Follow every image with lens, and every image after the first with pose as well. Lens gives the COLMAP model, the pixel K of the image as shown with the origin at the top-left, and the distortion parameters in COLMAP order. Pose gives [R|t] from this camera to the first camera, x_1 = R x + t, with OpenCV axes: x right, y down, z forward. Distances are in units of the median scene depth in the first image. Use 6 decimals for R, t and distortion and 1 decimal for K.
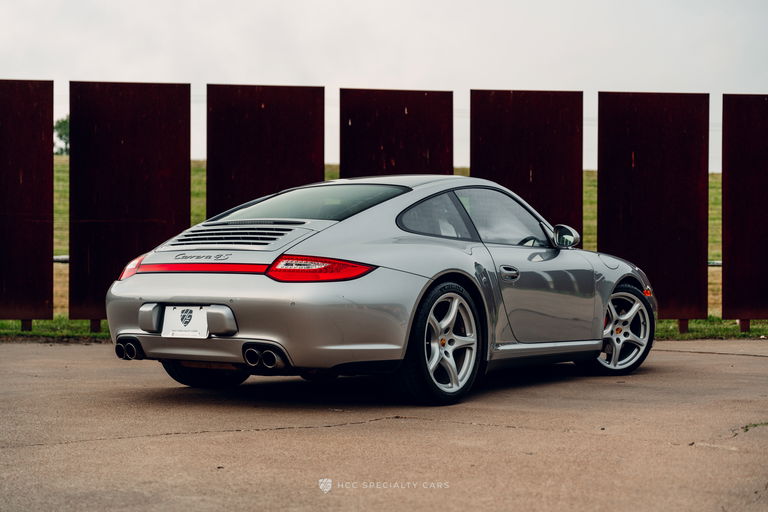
lens RADIAL K [[1456.9, 0, 384.0], [0, 1456.9, 256.0], [0, 0, 1]] dist [0.410732, 0.292713]
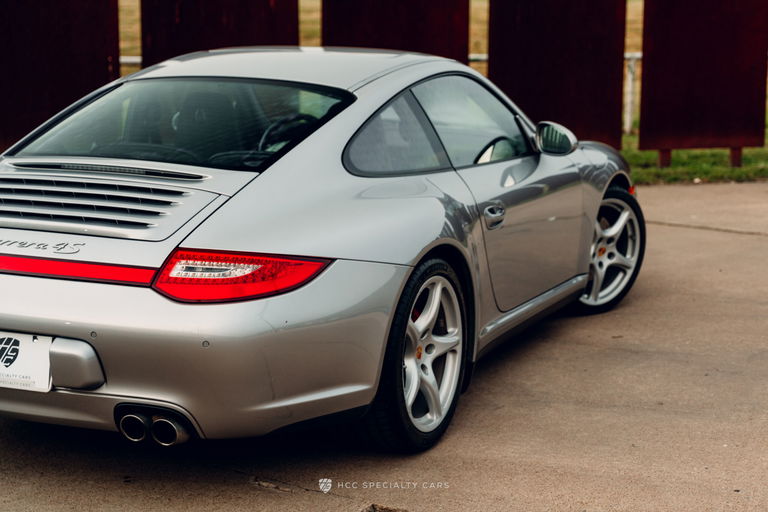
lens RADIAL K [[1456.9, 0, 384.0], [0, 1456.9, 256.0], [0, 0, 1]] dist [0.410732, 0.292713]
pose [[0.982924, -0.030925, 0.181396, -0.091007], [-0.010217, 0.975085, 0.221597, -0.125808], [-0.183729, -0.219666, 0.958118, 0.390828]]
